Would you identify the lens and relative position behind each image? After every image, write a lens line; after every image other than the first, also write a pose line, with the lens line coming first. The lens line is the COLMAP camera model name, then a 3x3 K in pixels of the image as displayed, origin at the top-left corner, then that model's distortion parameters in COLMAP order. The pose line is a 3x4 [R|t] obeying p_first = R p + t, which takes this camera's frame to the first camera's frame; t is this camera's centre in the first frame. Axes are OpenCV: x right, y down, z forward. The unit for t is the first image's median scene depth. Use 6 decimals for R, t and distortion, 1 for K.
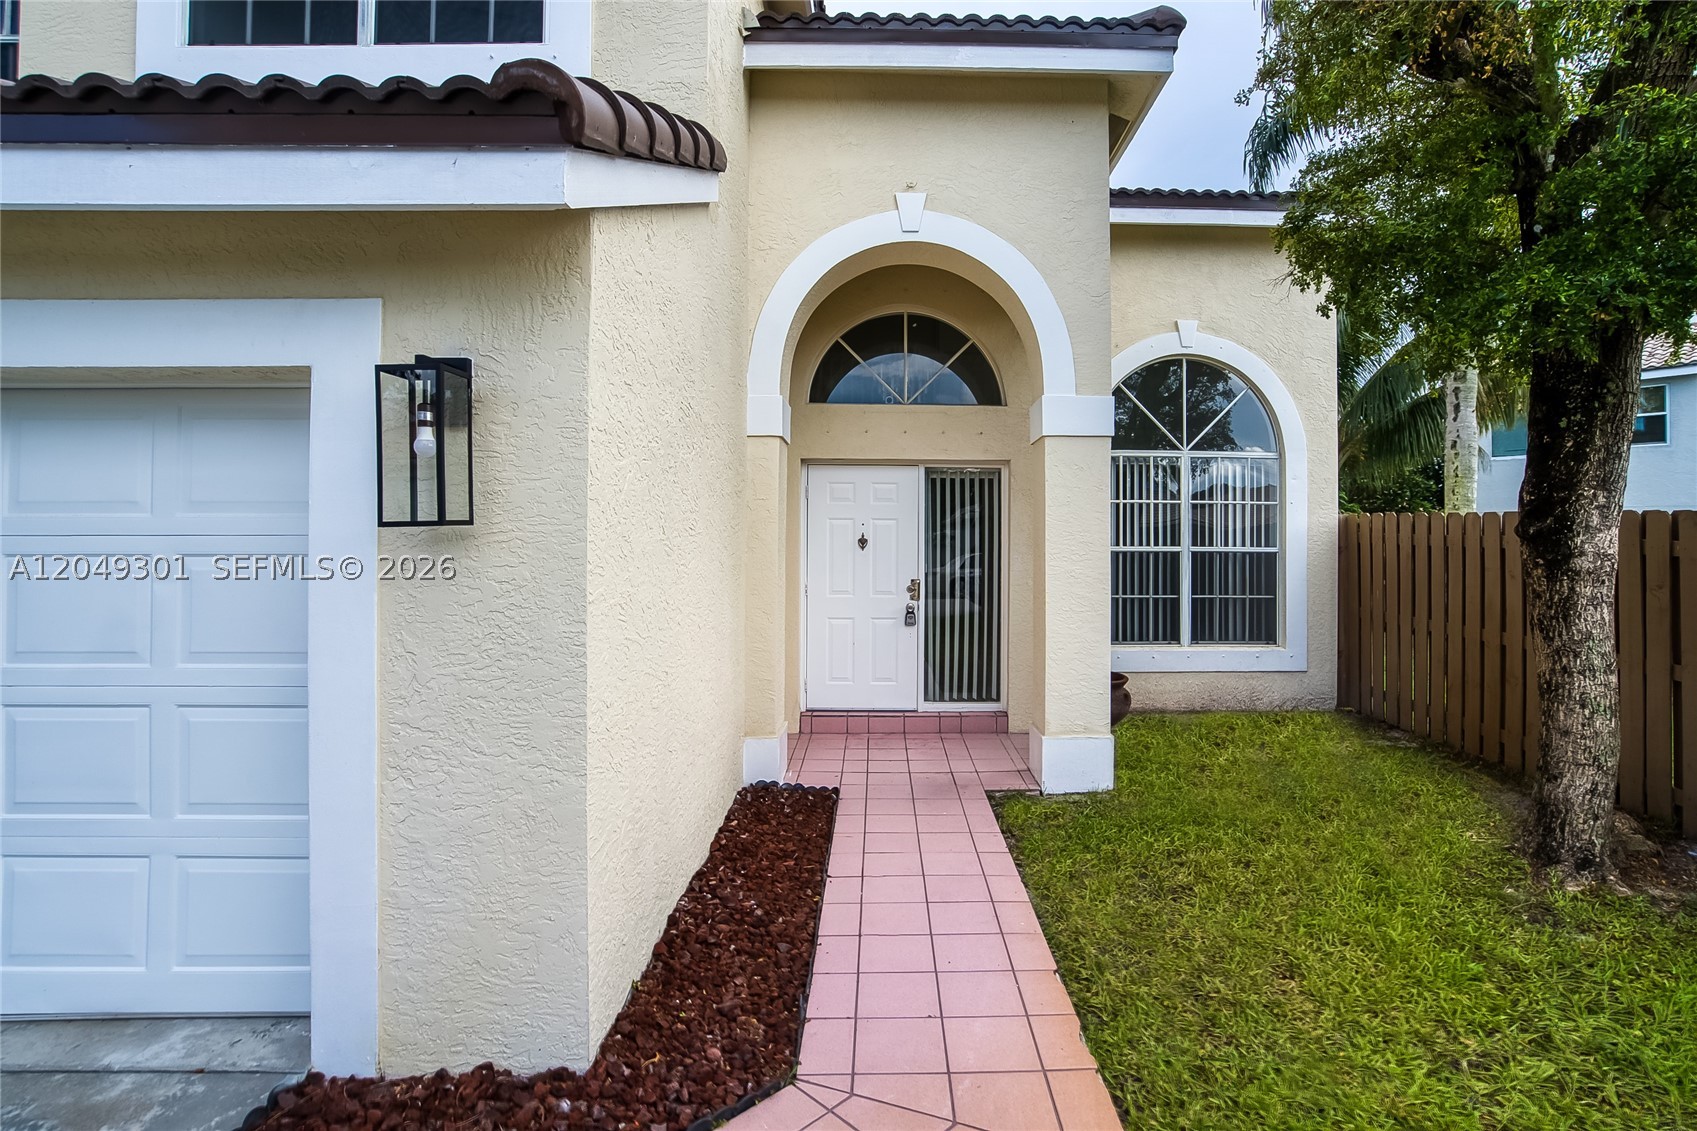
lens RADIAL K [[795.8, 0, 848.7], [0, 795.8, 526.8], [0, 0, 1]] dist [-0.028734, 0.000290]
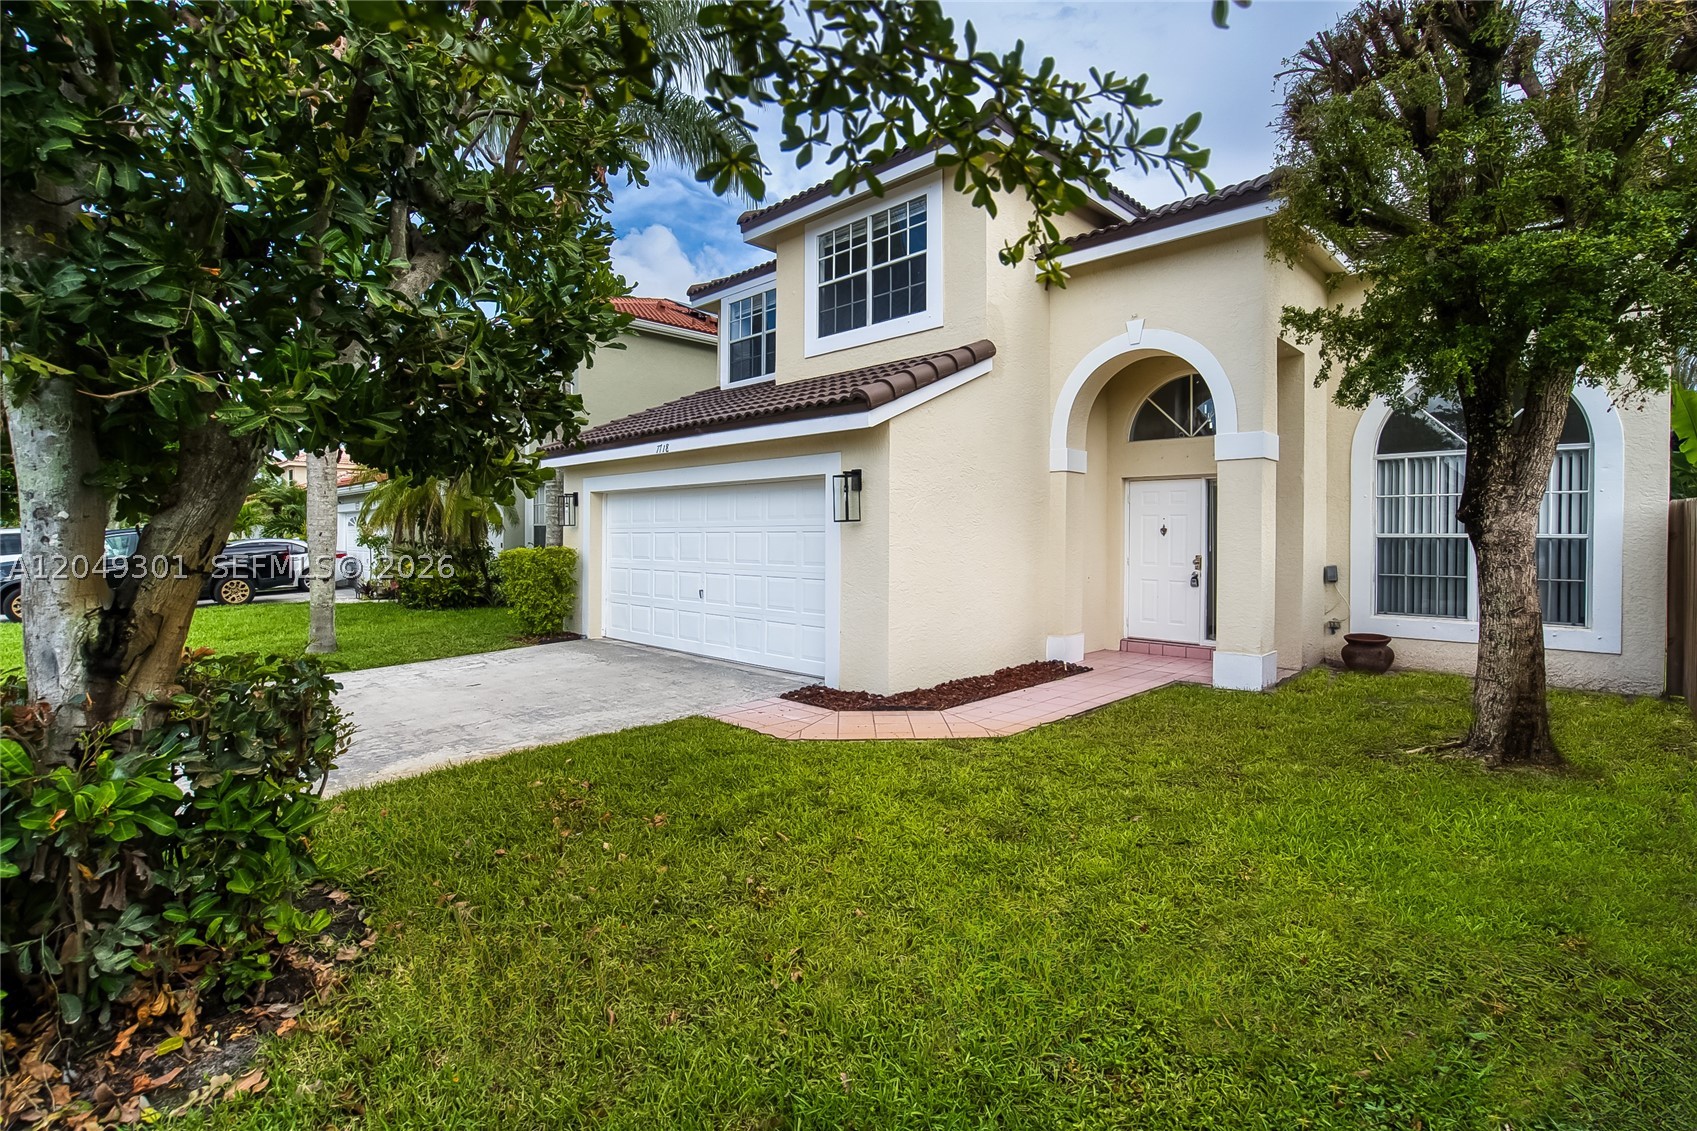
lens RADIAL K [[796.1, 0, 848.5], [0, 796.1, 565.5], [0, 0, 1]] dist [-0.026806, 0.000185]
pose [[0.700711, 0.023670, -0.713053, 1.120040], [0.010631, 0.998992, 0.043609, 0.022738], [0.713366, -0.038138, 0.699753, -0.811775]]
